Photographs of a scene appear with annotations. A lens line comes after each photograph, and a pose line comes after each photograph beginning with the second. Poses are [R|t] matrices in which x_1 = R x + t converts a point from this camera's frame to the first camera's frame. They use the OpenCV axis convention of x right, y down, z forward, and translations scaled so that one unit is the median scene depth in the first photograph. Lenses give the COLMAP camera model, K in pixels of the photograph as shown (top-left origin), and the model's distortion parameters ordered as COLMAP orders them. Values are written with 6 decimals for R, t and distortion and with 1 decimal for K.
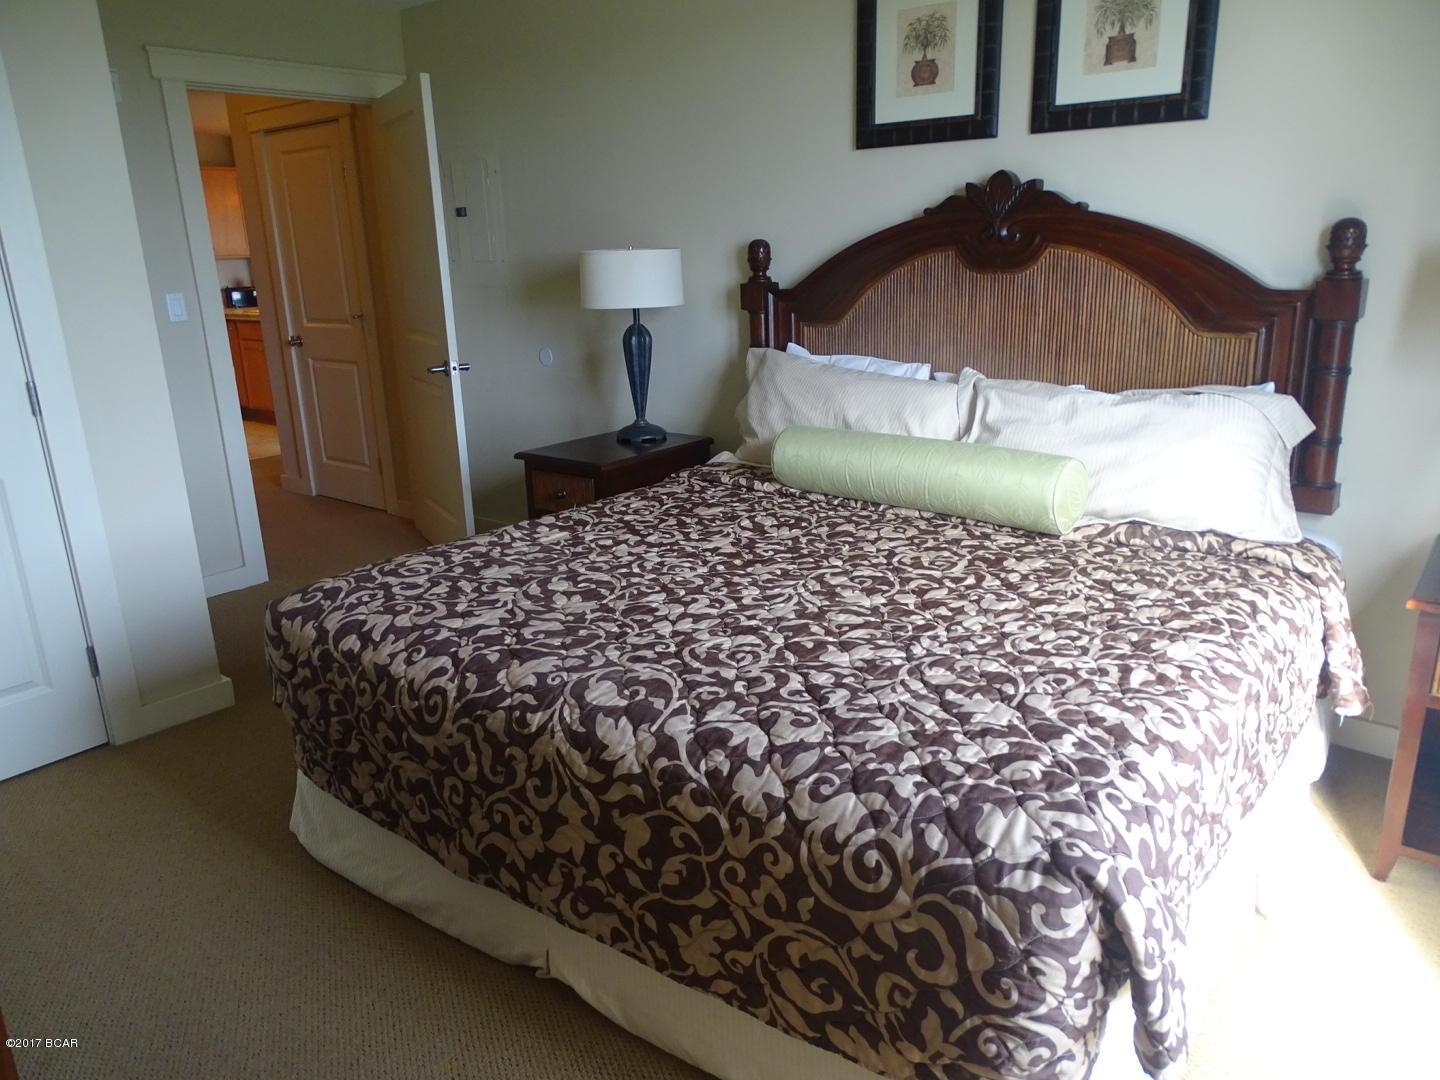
lens RADIAL K [[1047.3, 0, 698.0], [0, 1047.3, 551.7], [0, 0, 1]] dist [0.029551, -0.008041]
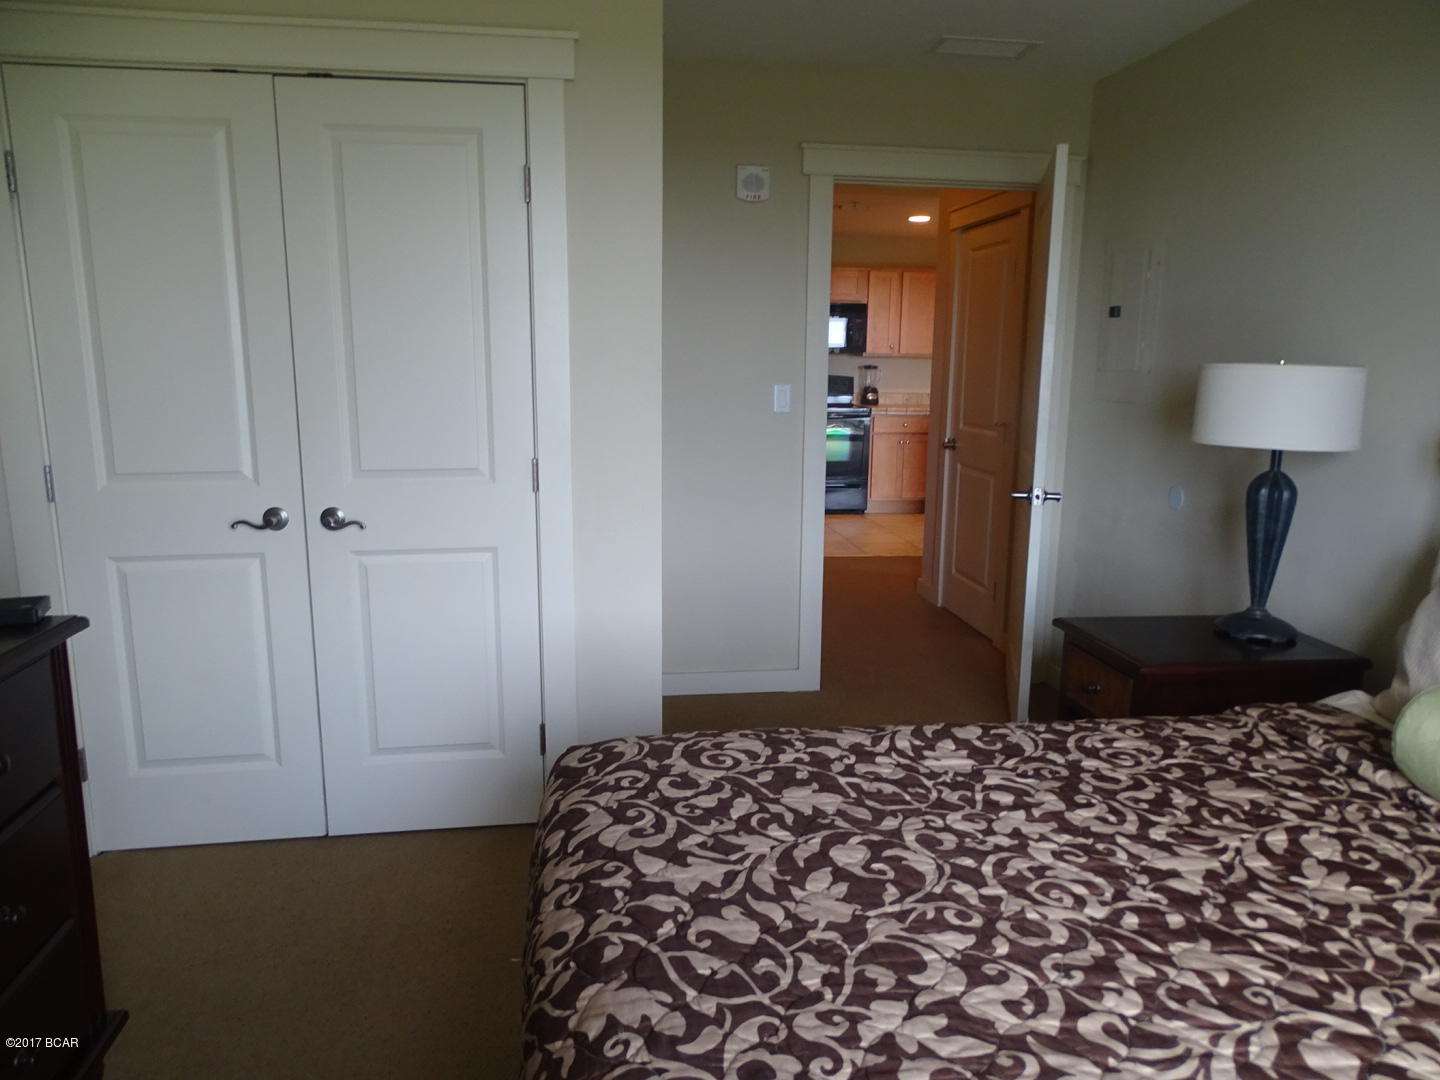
lens RADIAL K [[1047.3, 0, 698.0], [0, 1047.3, 551.7], [0, 0, 1]] dist [0.029551, -0.008041]
pose [[0.749138, 0.170594, -0.640070, 0.159879], [-0.229652, 0.973227, -0.009397, -0.107194], [0.621331, 0.154033, 0.768259, 0.360143]]
